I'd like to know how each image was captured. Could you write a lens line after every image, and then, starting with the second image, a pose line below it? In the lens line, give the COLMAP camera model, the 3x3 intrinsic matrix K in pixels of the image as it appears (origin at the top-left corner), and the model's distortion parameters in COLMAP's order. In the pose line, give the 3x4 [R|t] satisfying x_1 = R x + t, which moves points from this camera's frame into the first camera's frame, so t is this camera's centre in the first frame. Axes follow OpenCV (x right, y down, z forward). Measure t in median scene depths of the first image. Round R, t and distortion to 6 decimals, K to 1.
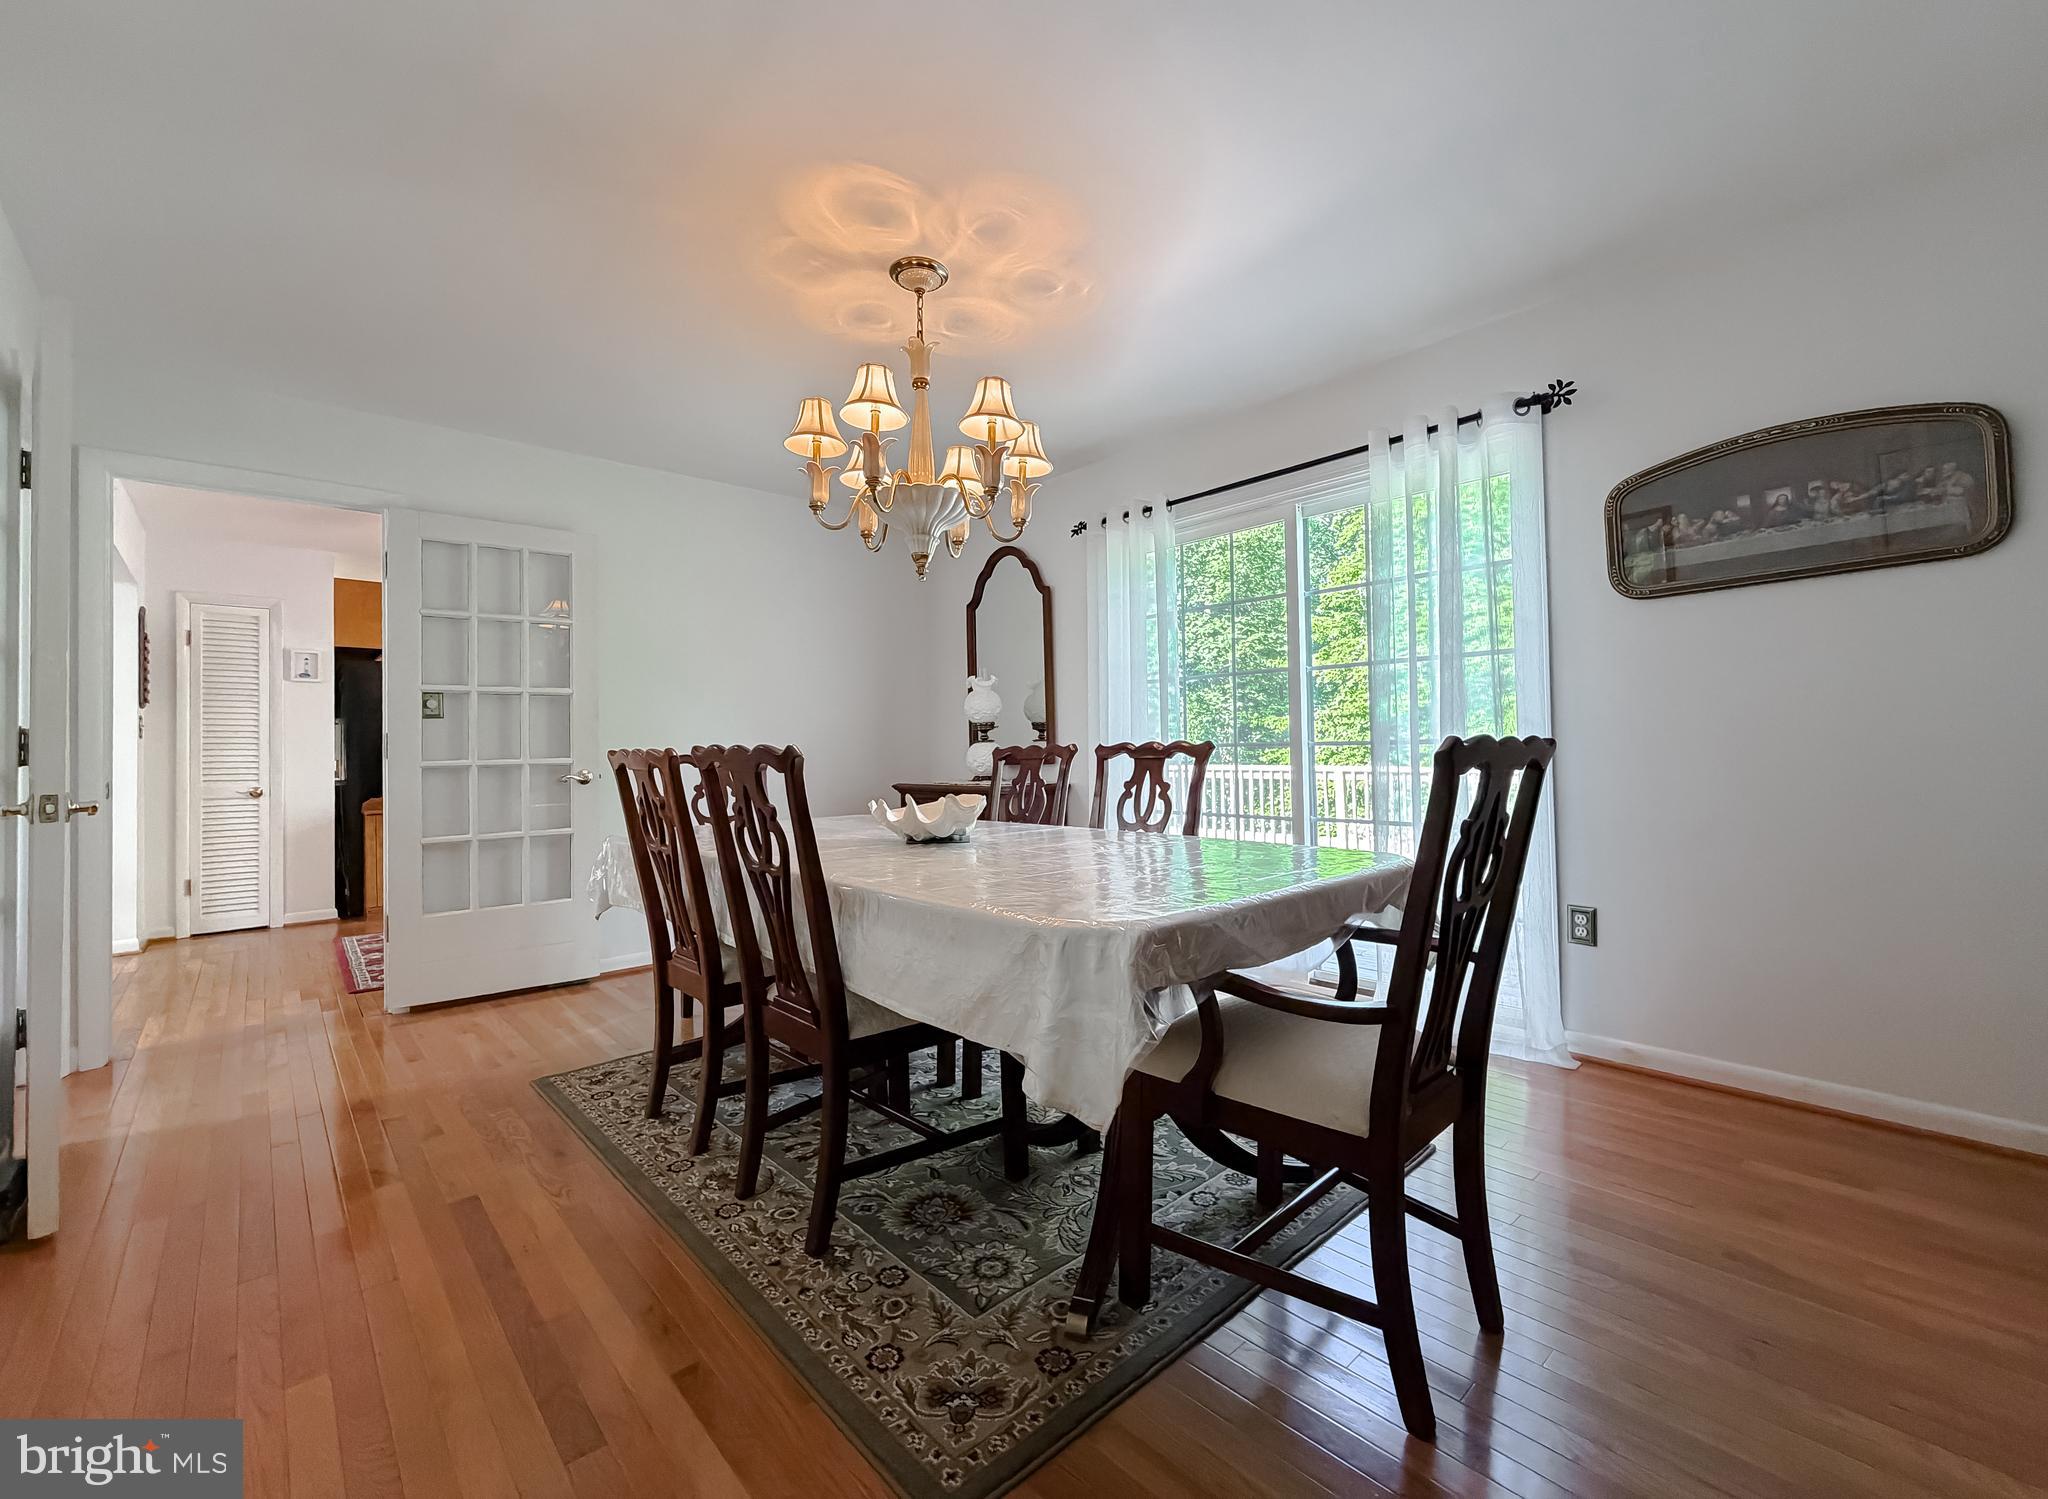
lens RADIAL K [[826.8, 0, 1023.8], [0, 826.8, 731.3], [0, 0, 1]] dist [-0.001534, -0.000278]
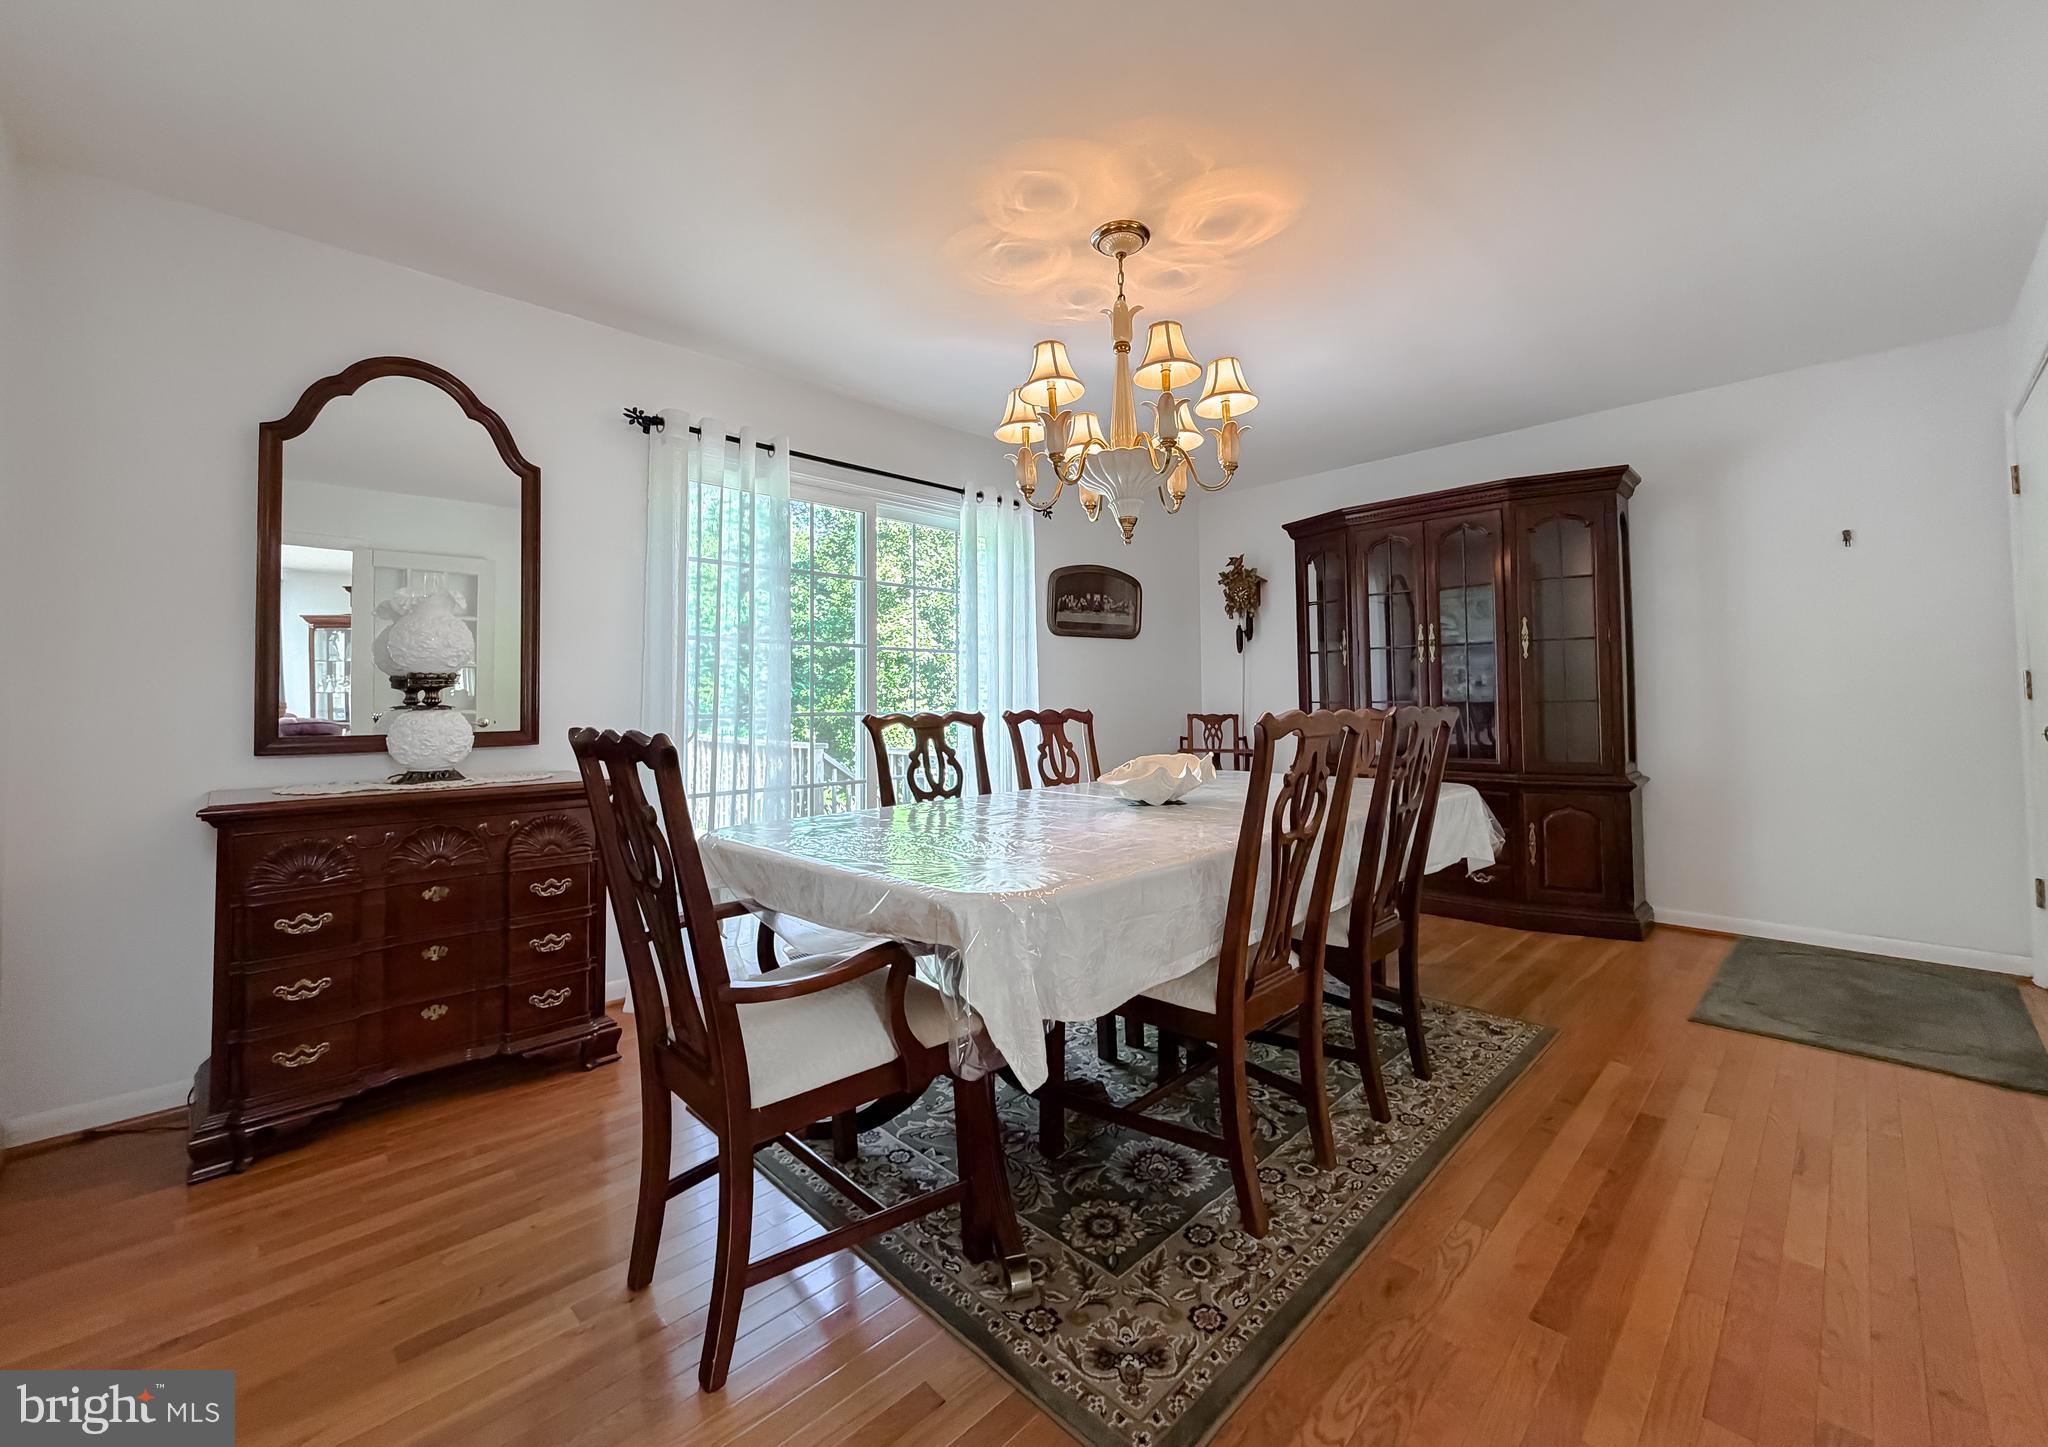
lens RADIAL K [[852.9, 0, 989.9], [0, 852.9, 673.9], [0, 0, 1]] dist [0.001468, 0.000486]
pose [[-0.025660, 0.053993, 0.998212, -0.941675], [-0.009928, 0.998477, -0.054263, 0.025136], [-0.999621, -0.011303, -0.025085, 0.987588]]
